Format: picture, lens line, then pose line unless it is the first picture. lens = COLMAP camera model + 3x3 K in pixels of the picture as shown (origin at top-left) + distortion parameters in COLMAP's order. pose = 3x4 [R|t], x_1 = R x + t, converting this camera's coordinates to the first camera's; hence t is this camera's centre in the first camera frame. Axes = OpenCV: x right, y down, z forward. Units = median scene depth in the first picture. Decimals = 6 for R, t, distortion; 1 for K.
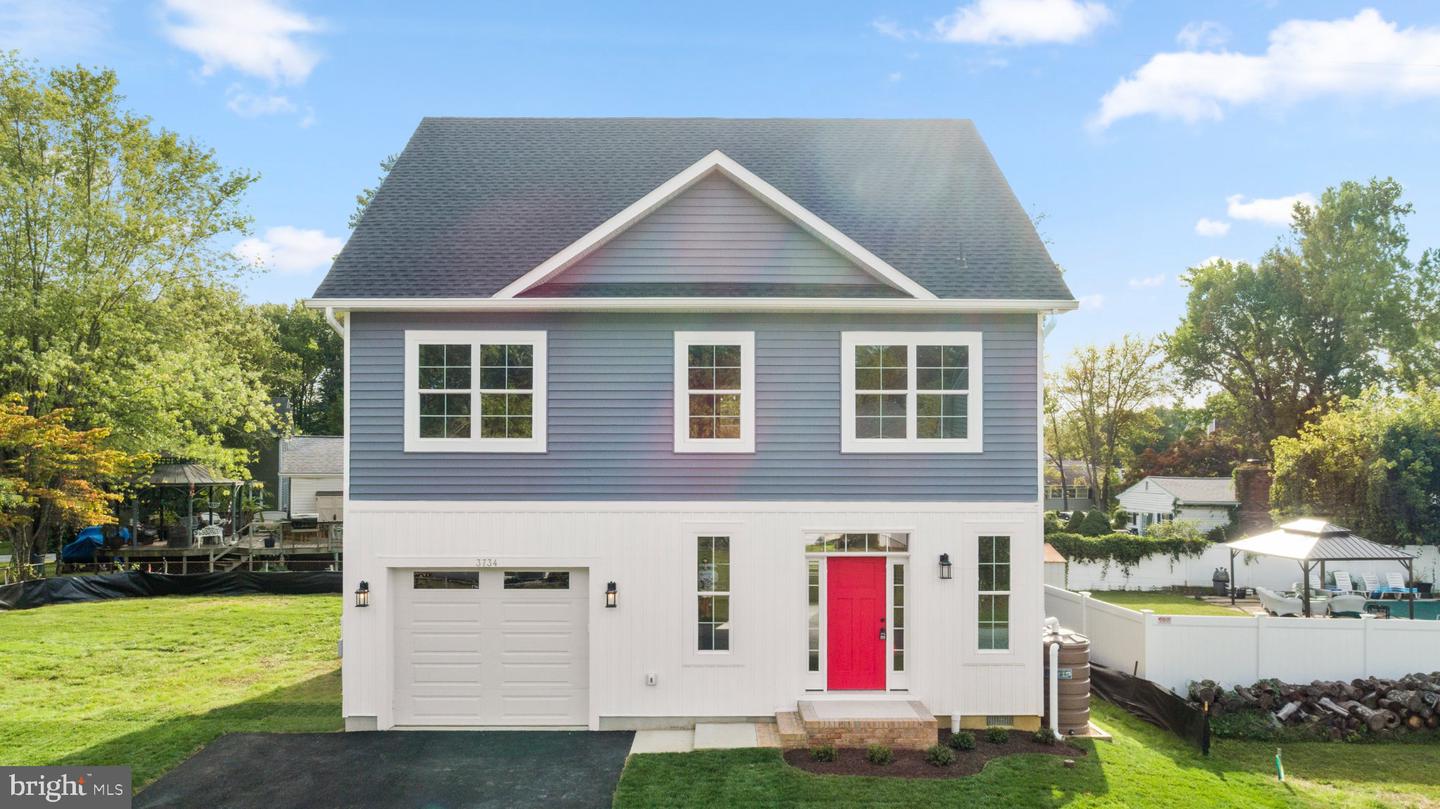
lens RADIAL K [[983.4, 0, 718.0], [0, 983.4, 455.8], [0, 0, 1]] dist [-0.009831, 0.002033]
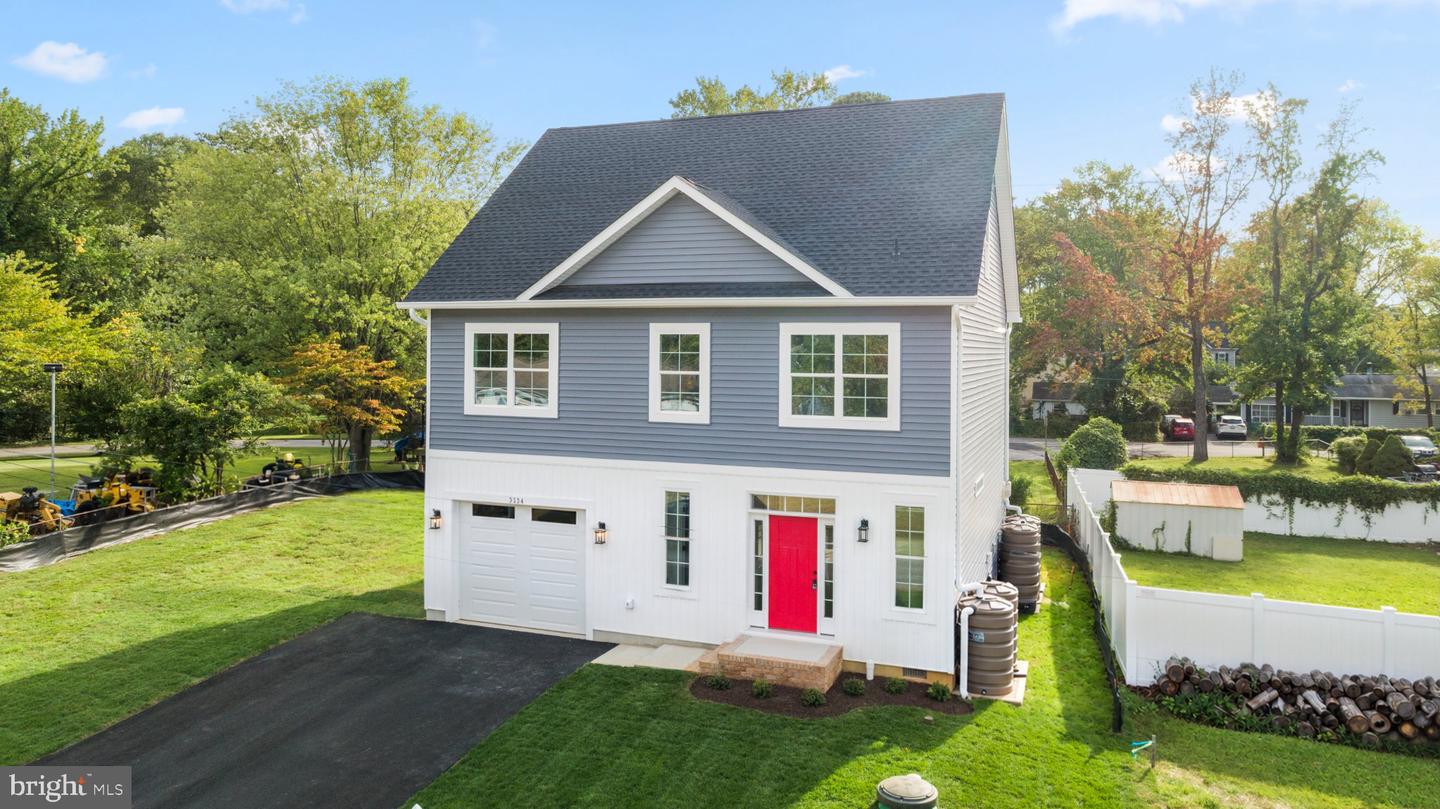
lens RADIAL K [[984.1, 0, 720.6], [0, 984.1, 342.6], [0, 0, 1]] dist [-0.007951, -0.003051]
pose [[0.932257, 0.005421, -0.361755, 0.483425], [-0.005467, 0.999985, 0.000898, -0.103597], [0.361755, 0.001141, 0.932273, -0.115330]]
